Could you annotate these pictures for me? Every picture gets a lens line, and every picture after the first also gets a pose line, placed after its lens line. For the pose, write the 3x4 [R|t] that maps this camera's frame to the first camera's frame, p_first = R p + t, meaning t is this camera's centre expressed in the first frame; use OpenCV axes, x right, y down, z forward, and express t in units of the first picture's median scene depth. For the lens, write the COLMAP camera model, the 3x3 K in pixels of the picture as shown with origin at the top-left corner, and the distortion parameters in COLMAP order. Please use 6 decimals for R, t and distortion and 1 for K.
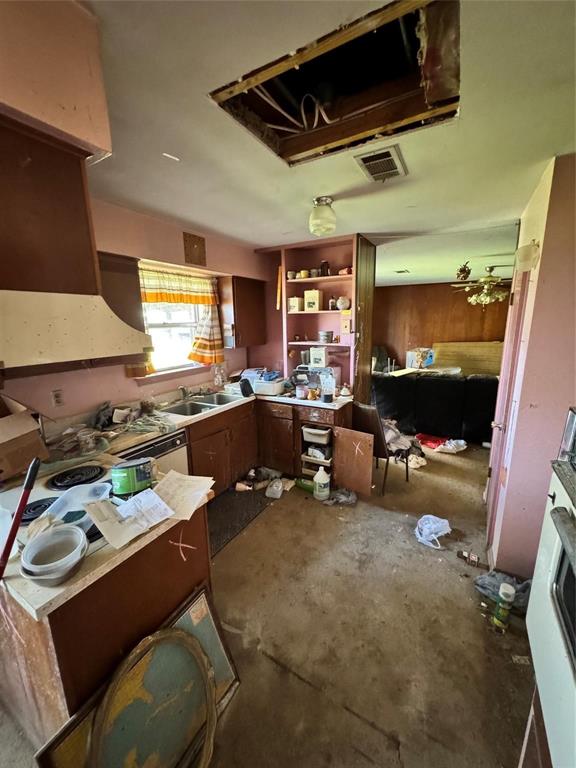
lens RADIAL K [[306.4, 0, 290.5], [0, 306.4, 383.9], [0, 0, 1]] dist [0.002354, 0.000071]
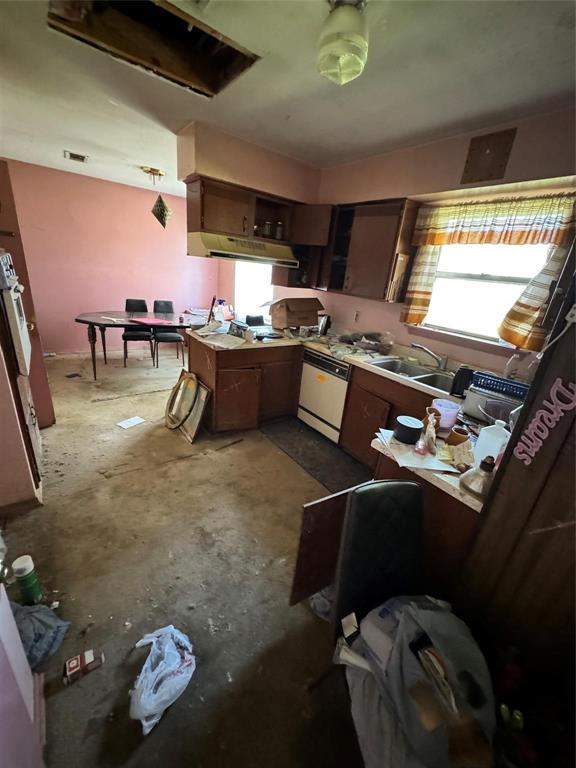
lens RADIAL K [[306.4, 0, 288.5], [0, 306.4, 381.7], [0, 0, 1]] dist [0.002354, 0.000071]
pose [[-0.400239, 0.295630, -0.867417, 0.625412], [-0.275452, 0.863957, 0.421549, -0.180648], [0.874034, 0.407652, -0.264357, 1.034429]]
